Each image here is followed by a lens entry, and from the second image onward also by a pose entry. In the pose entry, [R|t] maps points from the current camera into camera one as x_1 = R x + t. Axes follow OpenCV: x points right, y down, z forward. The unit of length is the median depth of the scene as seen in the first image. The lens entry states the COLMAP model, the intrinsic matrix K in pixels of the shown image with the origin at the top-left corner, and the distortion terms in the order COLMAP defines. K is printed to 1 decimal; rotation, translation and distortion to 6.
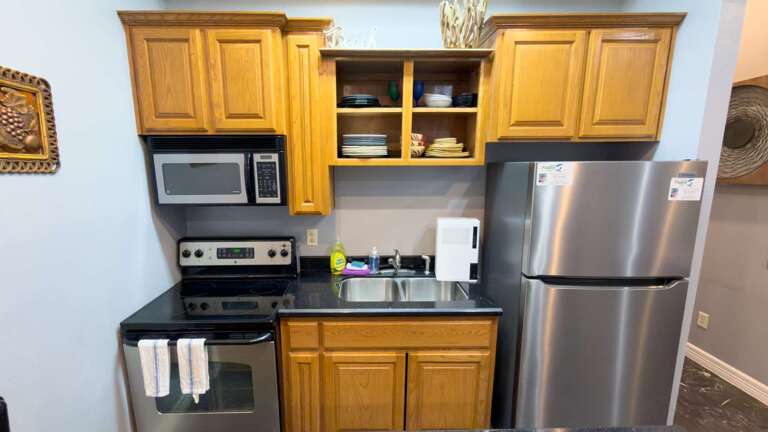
lens RADIAL K [[326.0, 0, 366.9], [0, 326.0, 216.6], [0, 0, 1]] dist [0.000396, -0.000015]
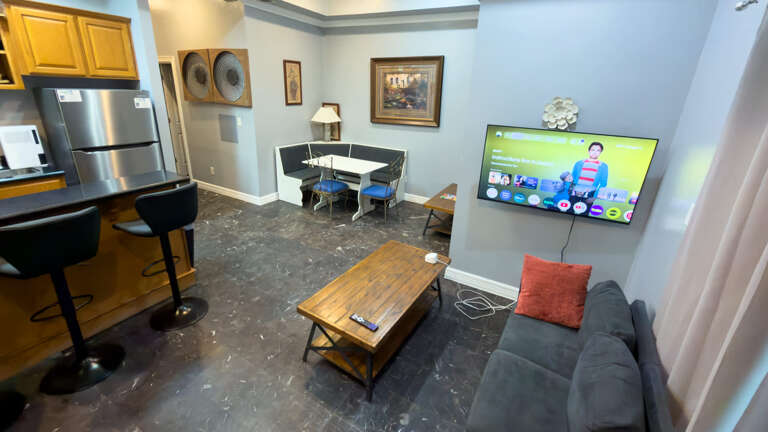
lens RADIAL K [[321.9, 0, 385.2], [0, 321.9, 198.0], [0, 0, 1]] dist [0.000445, -0.000241]
pose [[0.495461, -0.251767, 0.831343, -0.222181], [0.099435, 0.967222, 0.233655, 0.170412], [-0.862920, -0.033102, 0.504255, -1.386268]]
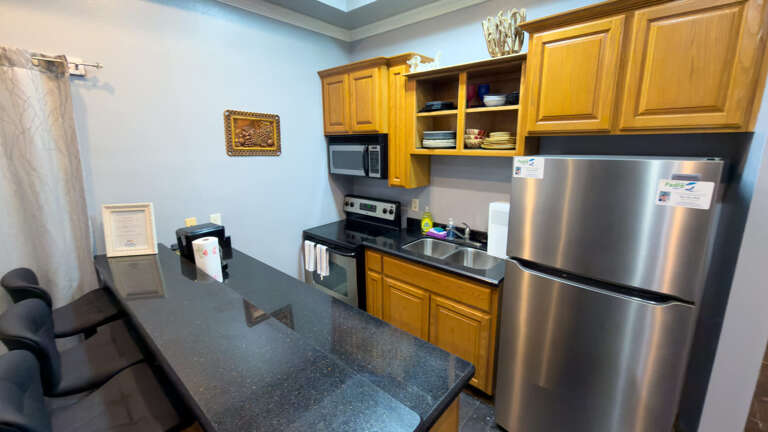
lens RADIAL K [[308.8, 0, 382.5], [0, 308.8, 204.3], [0, 0, 1]] dist [-0.000016, -0.000127]
pose [[0.739910, 0.131102, -0.659807, 0.738362], [-0.110882, 0.991178, 0.072600, -0.023077], [0.663505, 0.019443, 0.747919, -0.090277]]
